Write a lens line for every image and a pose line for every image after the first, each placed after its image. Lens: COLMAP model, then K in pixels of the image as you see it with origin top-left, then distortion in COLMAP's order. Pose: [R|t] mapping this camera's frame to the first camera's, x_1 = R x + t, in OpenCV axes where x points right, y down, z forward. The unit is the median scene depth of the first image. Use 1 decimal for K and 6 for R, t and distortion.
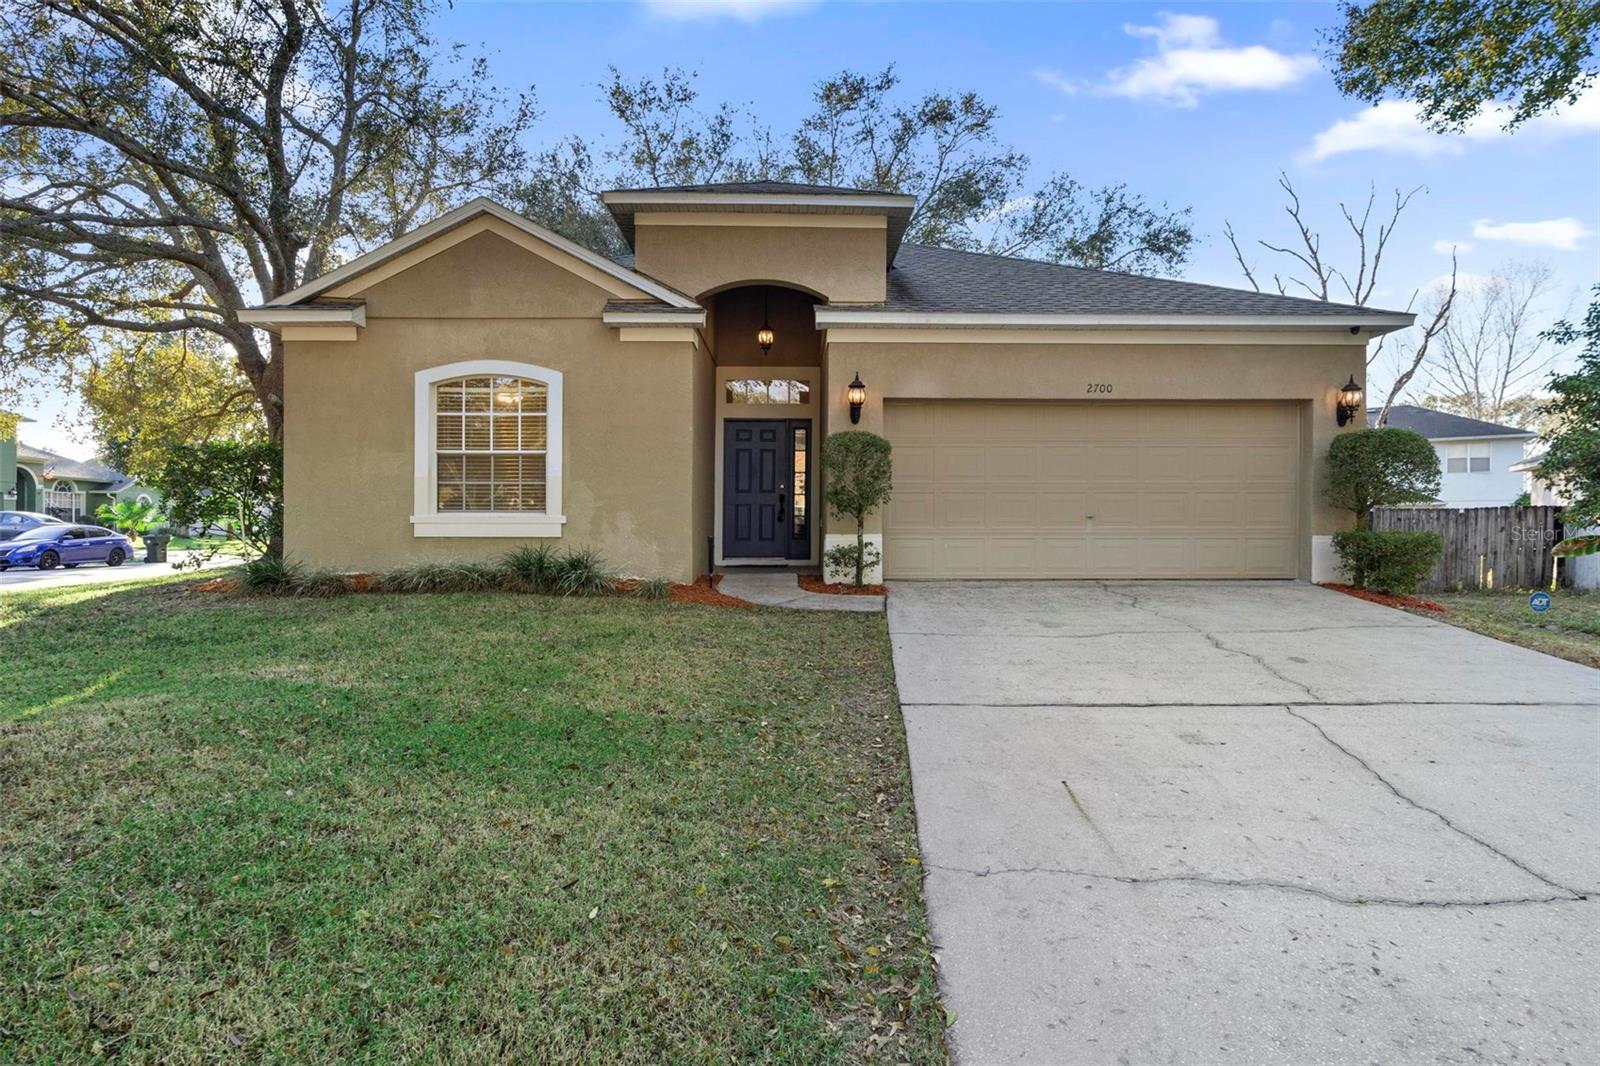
lens RADIAL K [[828.2, 0, 799.9], [0, 828.2, 539.3], [0, 0, 1]] dist [-0.006634, -0.000403]
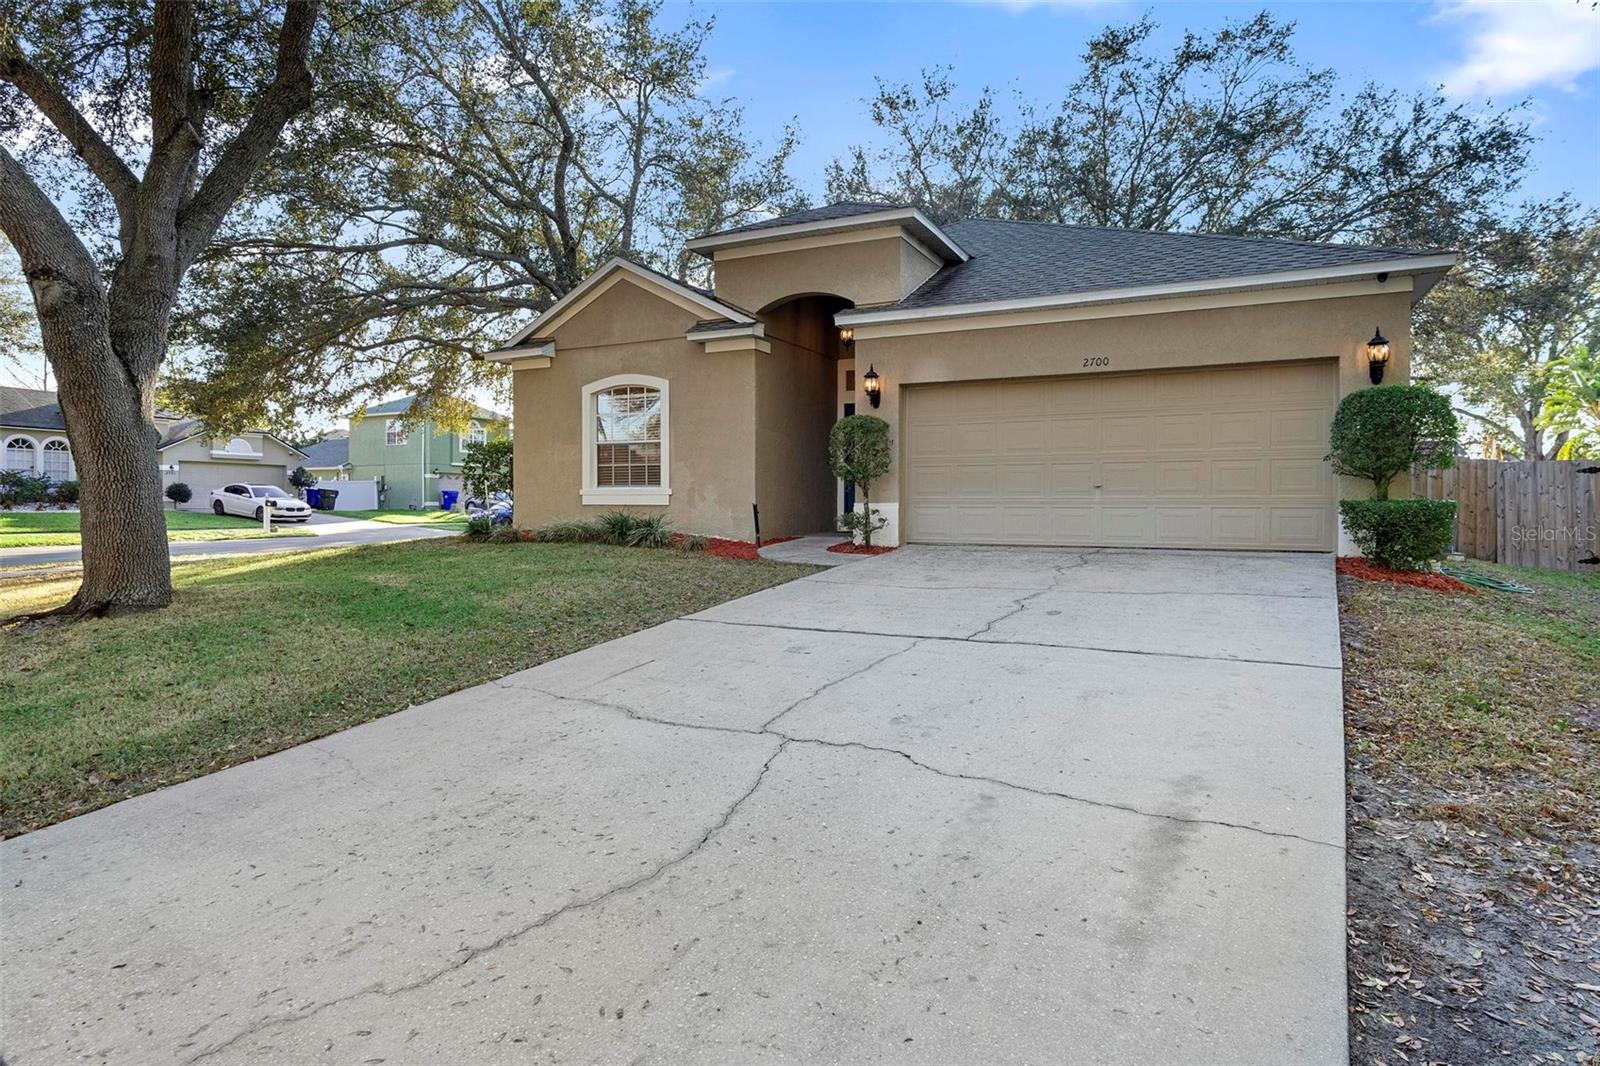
lens RADIAL K [[828.2, 0, 800.3], [0, 828.2, 520.3], [0, 0, 1]] dist [-0.006634, -0.000403]
pose [[0.895890, 0.009837, -0.444166, 0.490887], [-0.004723, 0.999909, 0.012618, 0.004299], [0.444250, -0.009206, 0.895855, -0.092305]]
